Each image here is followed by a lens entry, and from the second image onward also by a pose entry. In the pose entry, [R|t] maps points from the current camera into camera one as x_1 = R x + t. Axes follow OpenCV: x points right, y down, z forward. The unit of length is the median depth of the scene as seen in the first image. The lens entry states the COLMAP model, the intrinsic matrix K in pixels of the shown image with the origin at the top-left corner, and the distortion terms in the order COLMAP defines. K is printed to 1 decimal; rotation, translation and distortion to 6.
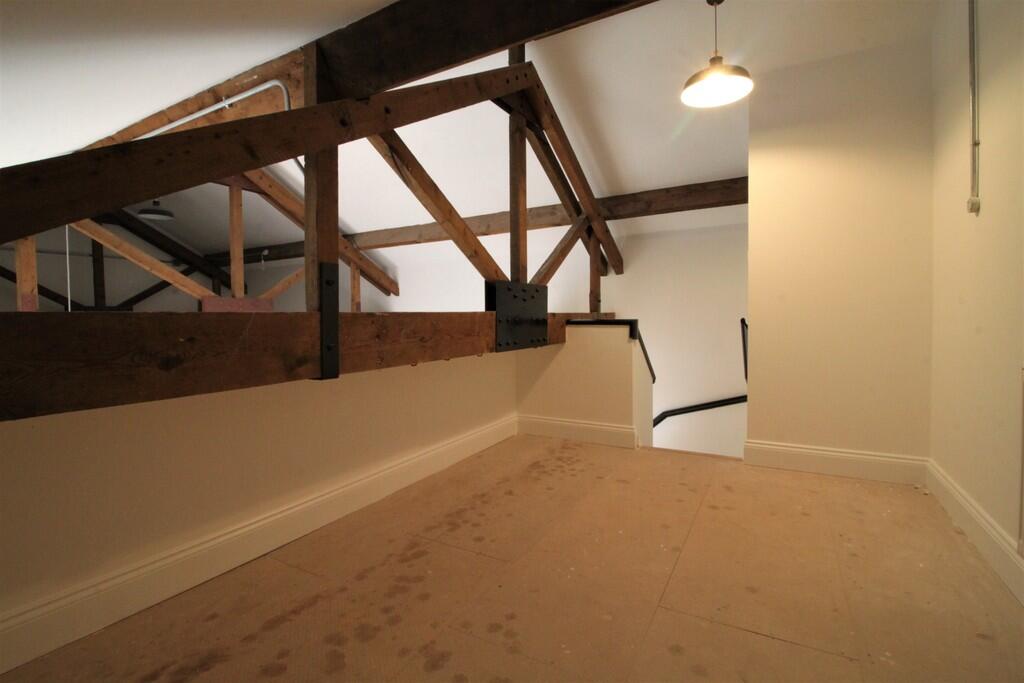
lens RADIAL K [[477.9, 0, 515.6], [0, 477.9, 329.0], [0, 0, 1]] dist [0.000186, -0.013004]
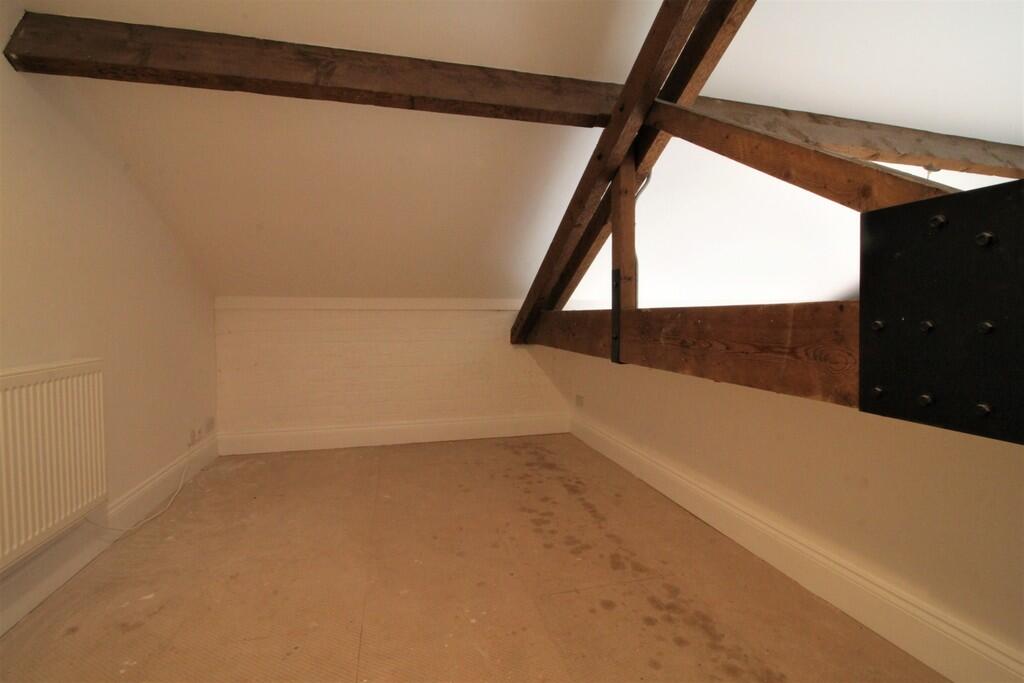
lens RADIAL K [[477.9, 0, 515.6], [0, 477.9, 329.0], [0, 0, 1]] dist [0.000186, -0.013004]
pose [[-0.729856, 0.032057, -0.682848, 0.545616], [-0.009062, 0.998358, 0.056554, -0.043875], [0.683540, 0.047464, -0.728368, 1.448396]]
